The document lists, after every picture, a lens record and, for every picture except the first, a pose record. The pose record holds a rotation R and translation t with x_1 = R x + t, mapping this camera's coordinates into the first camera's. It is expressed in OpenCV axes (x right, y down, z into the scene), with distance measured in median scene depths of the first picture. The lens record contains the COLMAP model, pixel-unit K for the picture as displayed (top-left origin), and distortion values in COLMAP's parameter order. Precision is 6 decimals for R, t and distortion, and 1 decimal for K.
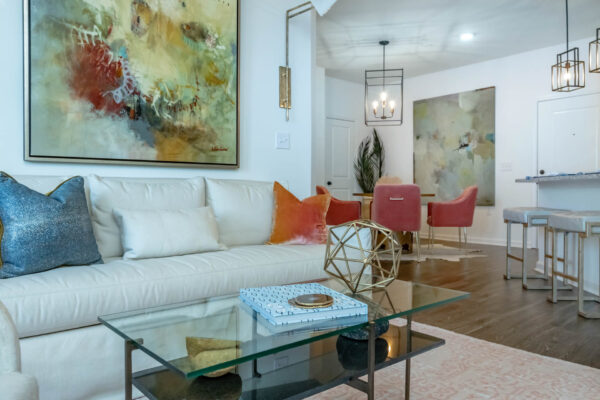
lens RADIAL K [[457.5, 0, 300.0], [0, 457.5, 200.0], [0, 0, 1]] dist [0.001520, 0.000599]
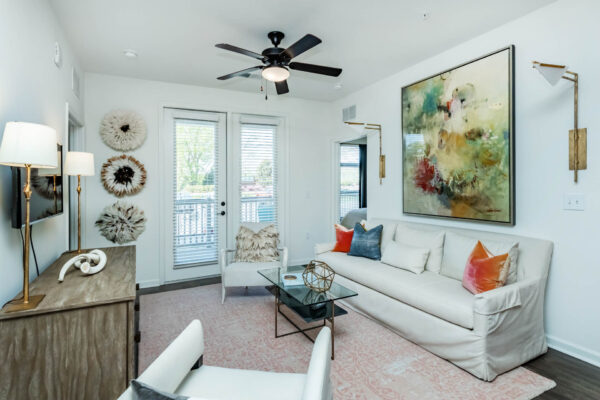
lens RADIAL K [[319.5, 0, 298.5], [0, 319.5, 186.8], [0, 0, 1]] dist [0.000650, 0.000041]
pose [[-0.251862, -0.001022, -0.967763, 0.975125], [-0.024883, 0.999676, 0.005420, -0.184726], [0.967443, 0.025446, -0.251806, 0.711688]]
